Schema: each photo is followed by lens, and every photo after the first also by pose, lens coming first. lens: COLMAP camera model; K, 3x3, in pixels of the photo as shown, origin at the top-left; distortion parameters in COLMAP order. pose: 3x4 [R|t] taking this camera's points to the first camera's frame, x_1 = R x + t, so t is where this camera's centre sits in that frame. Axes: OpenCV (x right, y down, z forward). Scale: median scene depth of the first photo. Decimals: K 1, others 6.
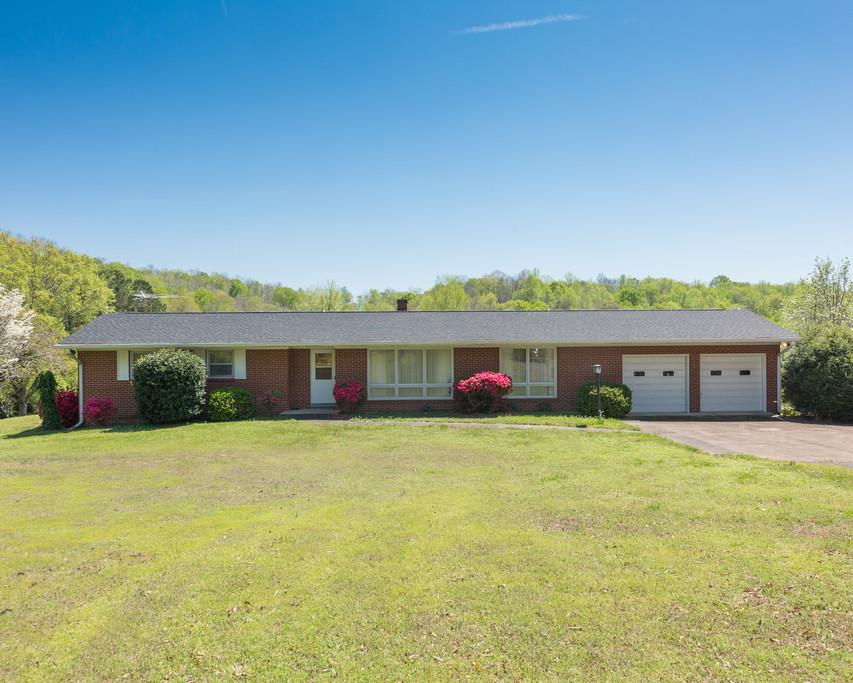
lens RADIAL K [[644.2, 0, 426.5], [0, 644.2, 341.5], [0, 0, 1]] dist [0.003013, -0.000389]
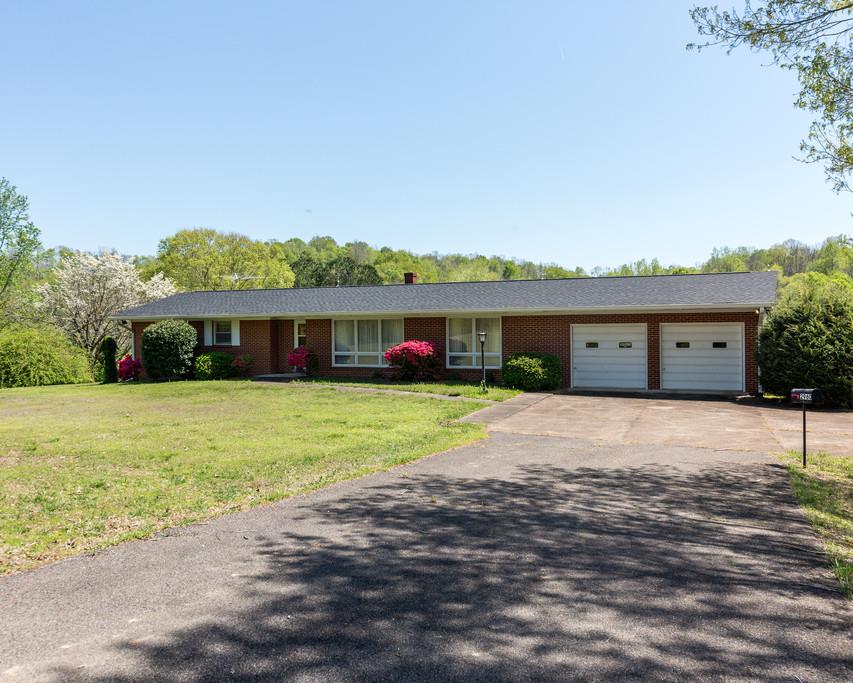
lens RADIAL K [[644.2, 0, 426.5], [0, 644.2, 341.5], [0, 0, 1]] dist [0.003013, -0.000389]
pose [[0.921746, 0.008648, -0.387699, 0.471590], [0.003611, 0.999517, 0.030879, 0.016208], [0.387778, -0.029862, 0.921269, 0.068820]]
